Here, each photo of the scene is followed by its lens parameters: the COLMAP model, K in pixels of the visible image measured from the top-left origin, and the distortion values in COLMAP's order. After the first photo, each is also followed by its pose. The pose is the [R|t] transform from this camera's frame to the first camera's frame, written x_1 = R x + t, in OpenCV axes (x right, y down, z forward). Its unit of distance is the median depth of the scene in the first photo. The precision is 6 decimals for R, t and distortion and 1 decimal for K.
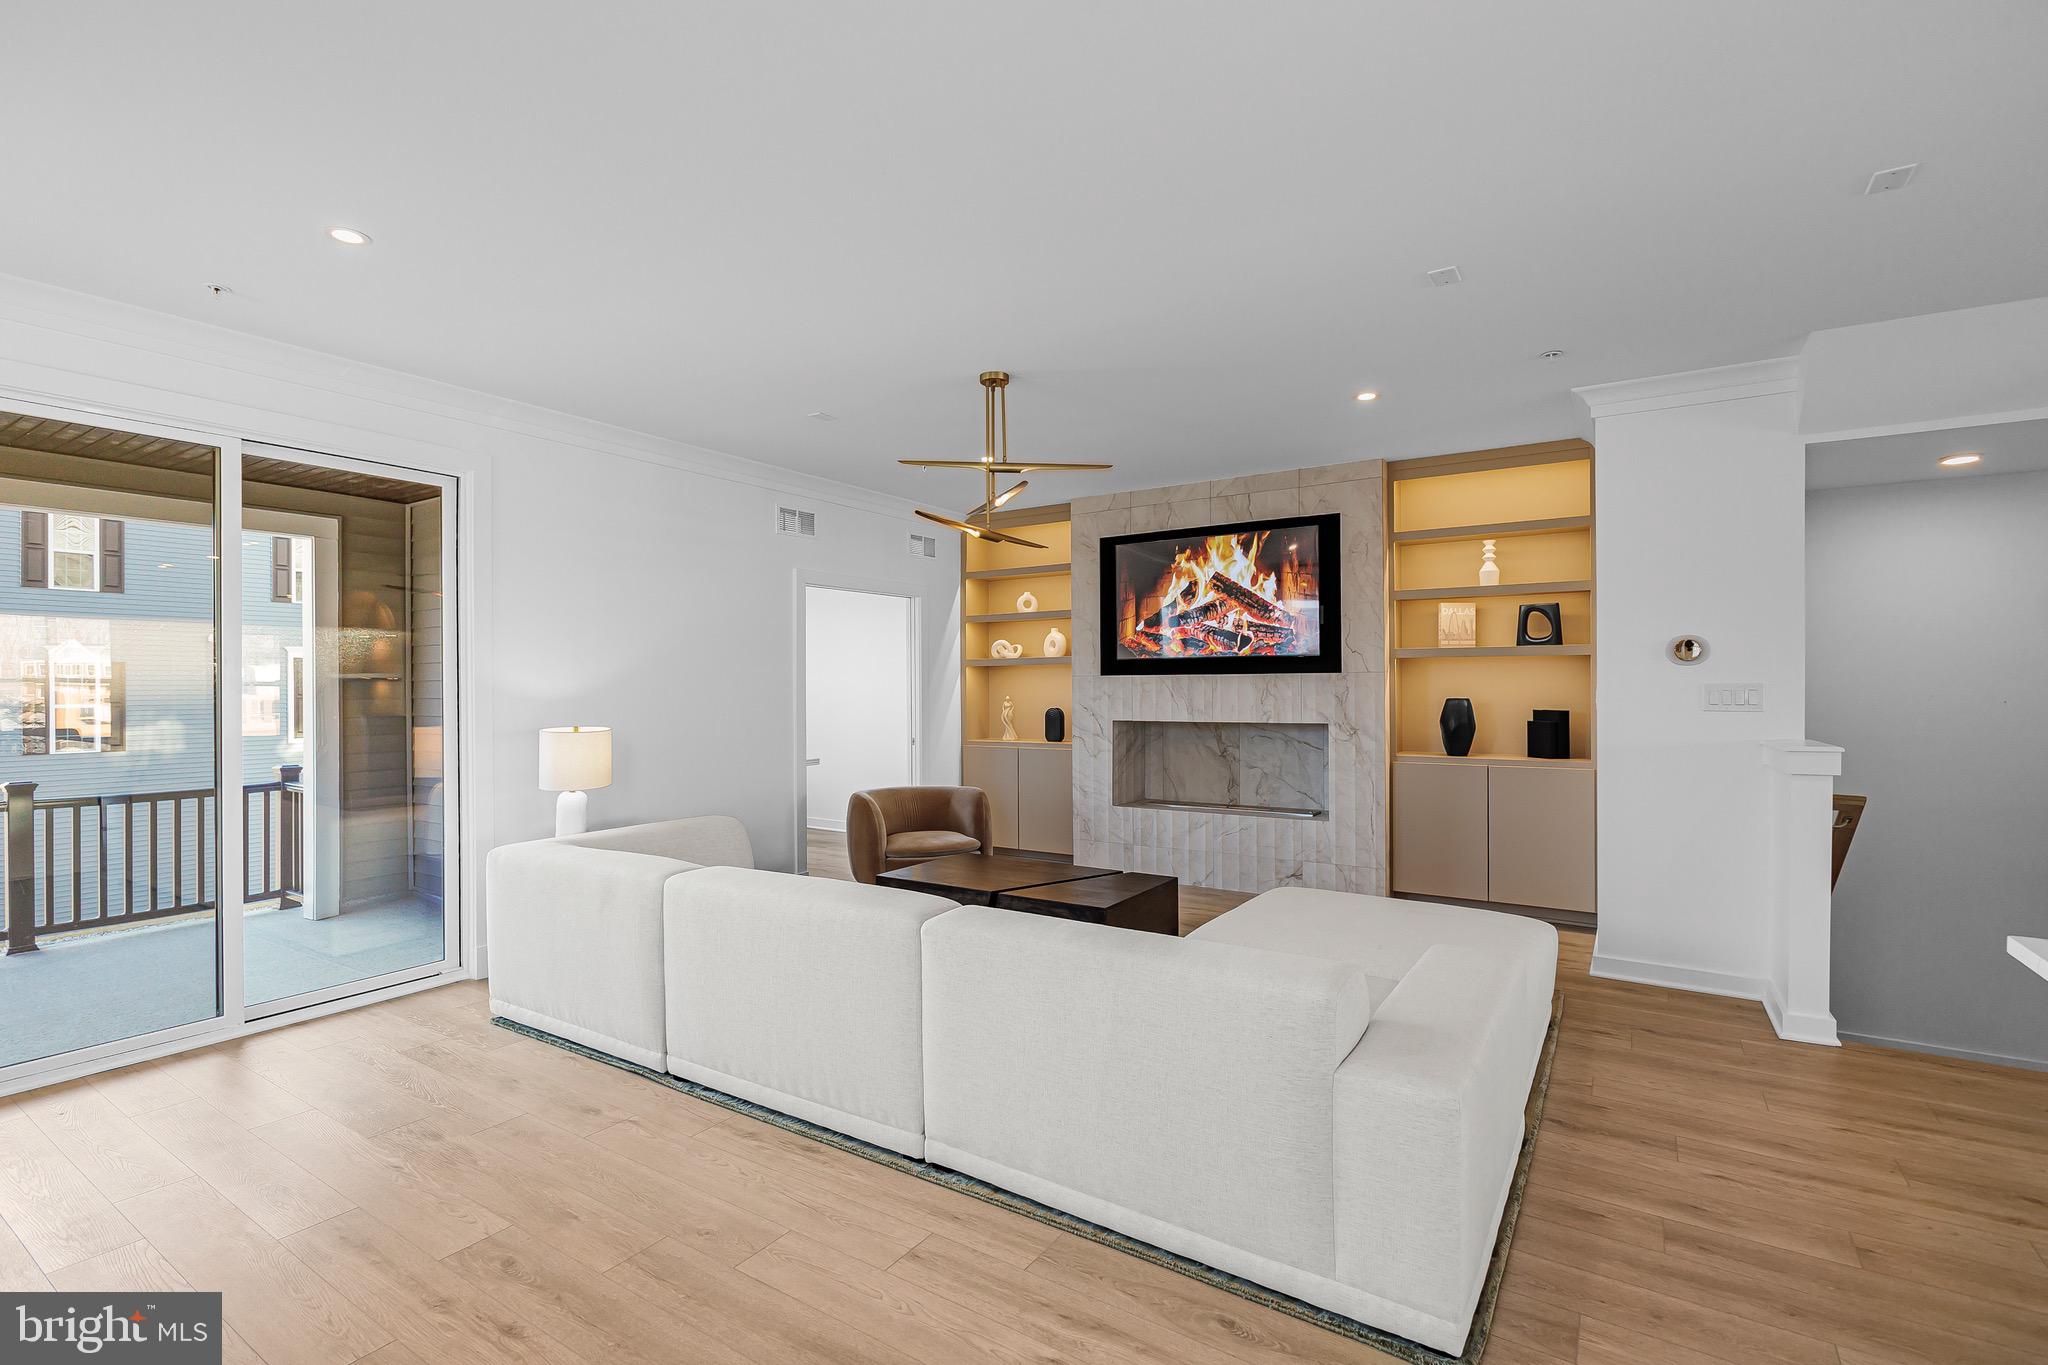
lens RADIAL K [[916.4, 0, 1032.1], [0, 916.4, 683.2], [0, 0, 1]] dist [-0.001327, -0.000472]
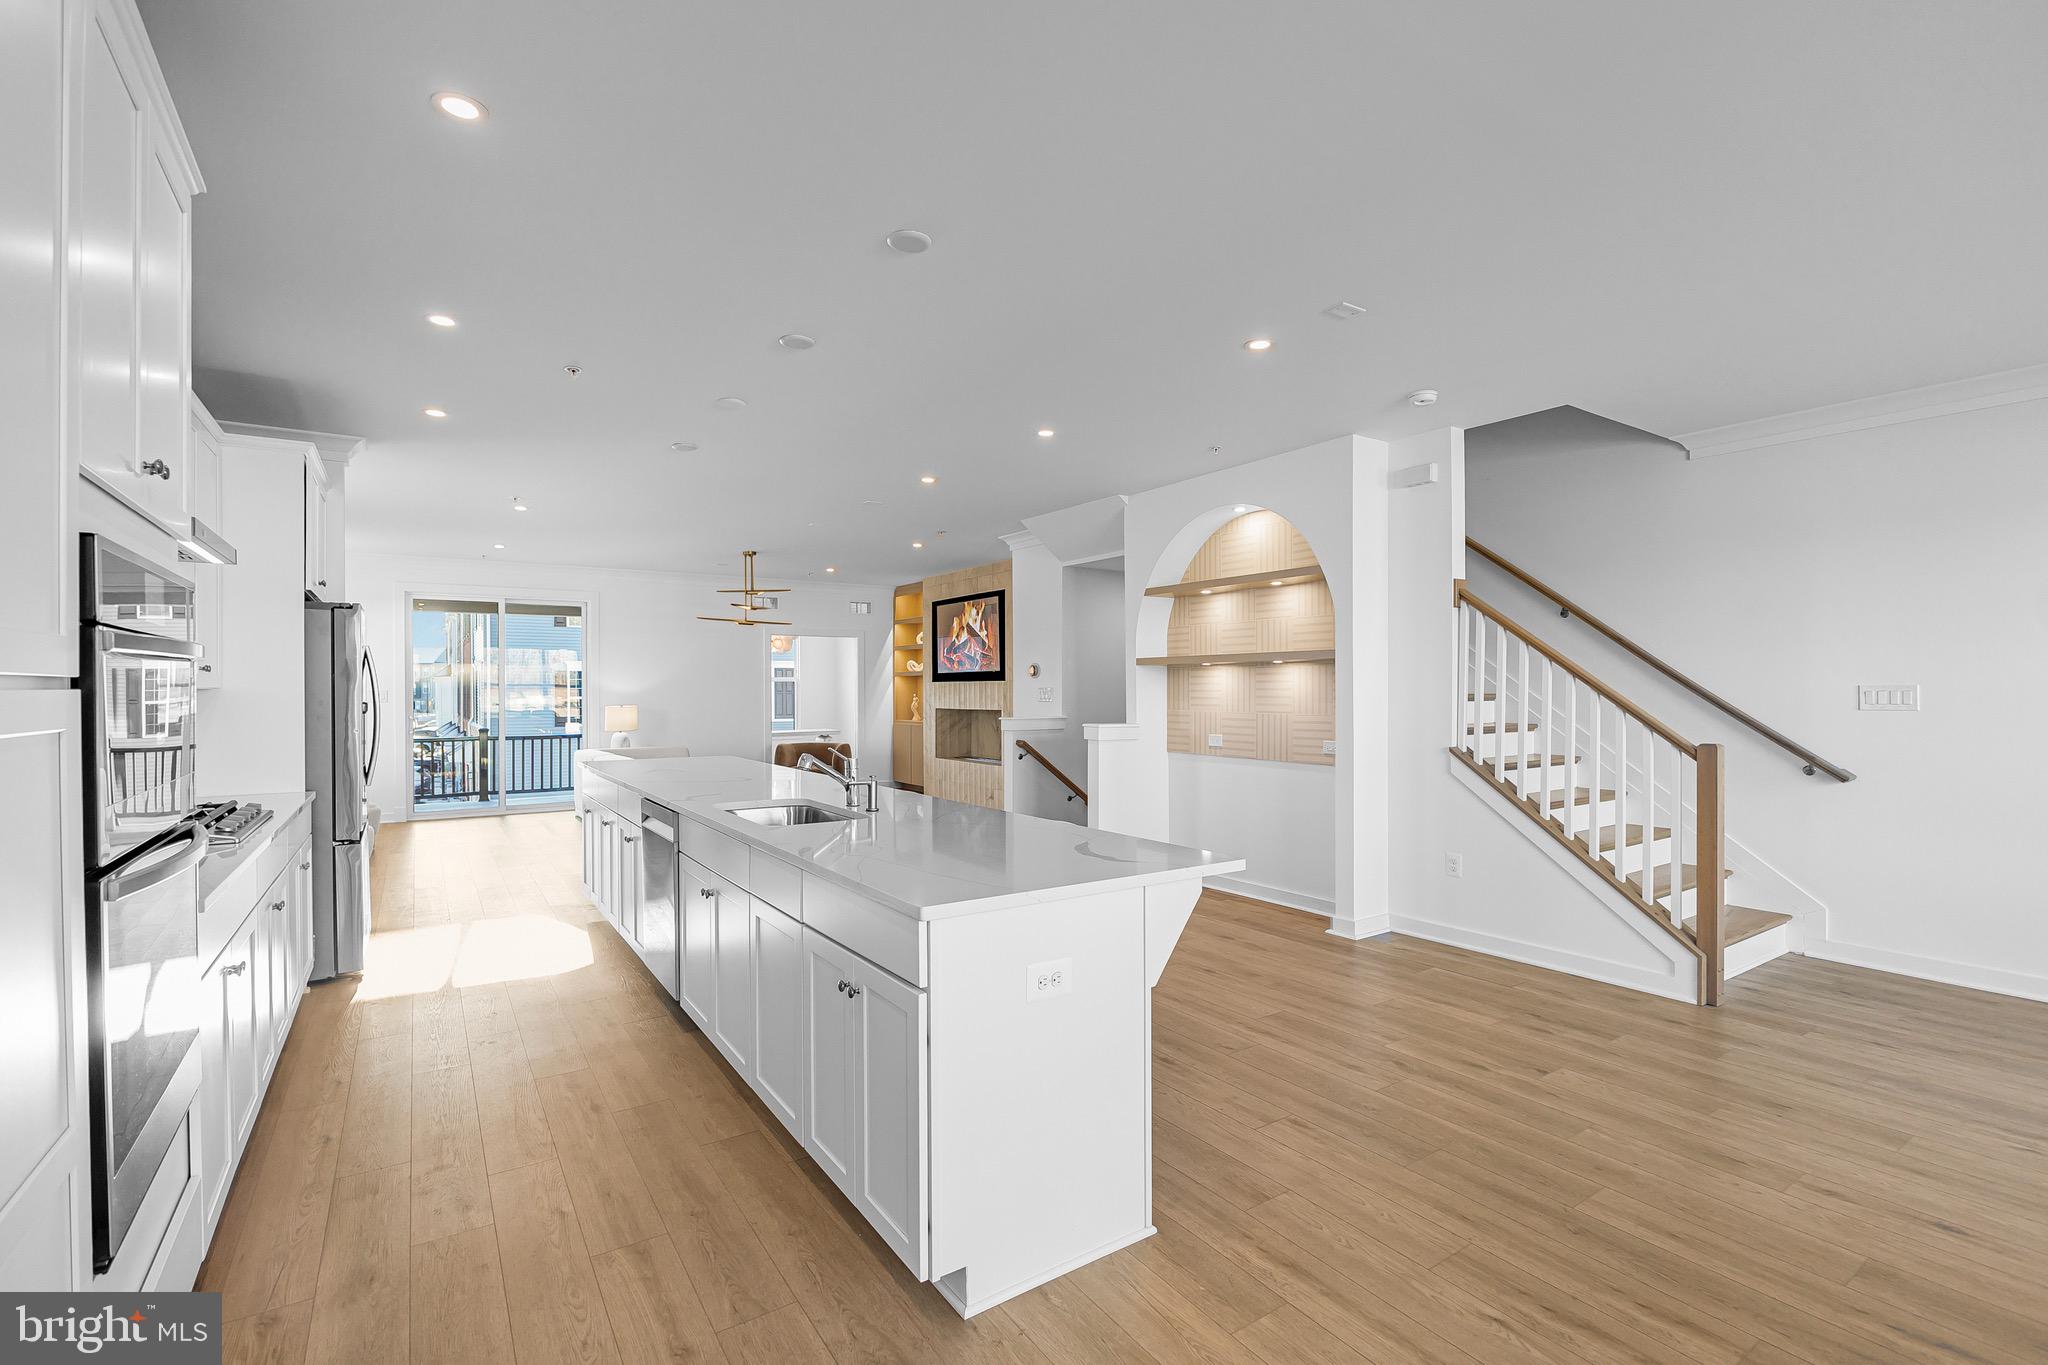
lens RADIAL K [[916.4, 0, 1026.4], [0, 916.4, 703.5], [0, 0, 1]] dist [-0.001327, -0.000472]
pose [[0.913605, 0.006087, -0.406556, 1.021593], [0.003512, 0.999732, 0.022860, -0.007375], [0.406587, -0.022313, 0.913340, -0.539803]]
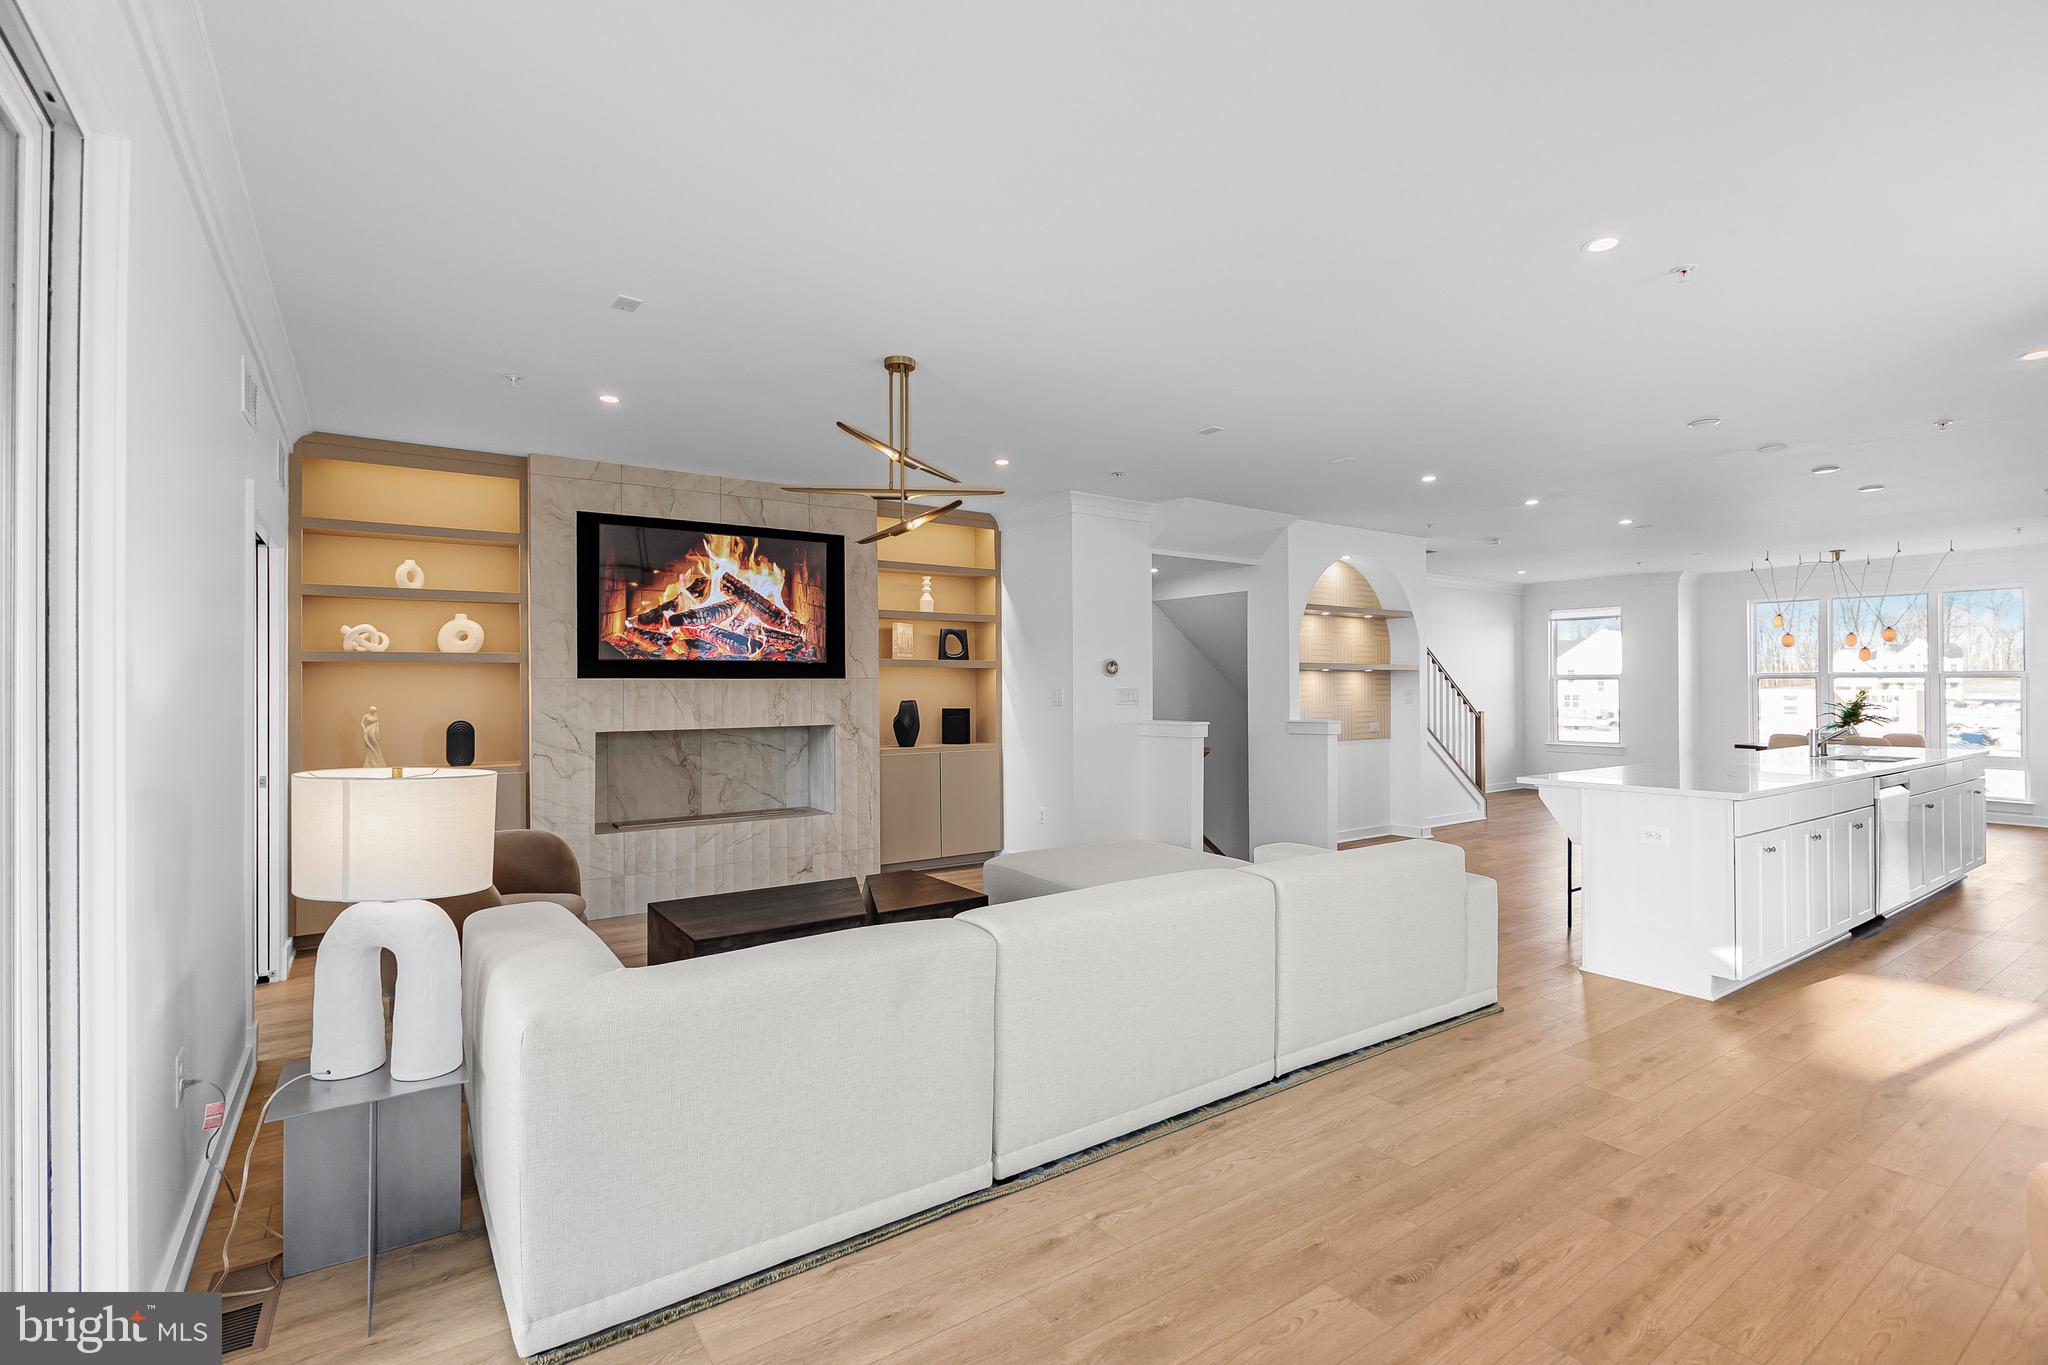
lens RADIAL K [[916.4, 0, 1016.4], [0, 916.4, 671.2], [0, 0, 1]] dist [-0.001327, -0.000472]
pose [[0.398705, 0.020441, 0.916852, -0.571061], [0.000488, 0.999747, -0.022502, 0.004501], [-0.917079, 0.009419, 0.398594, 0.342998]]
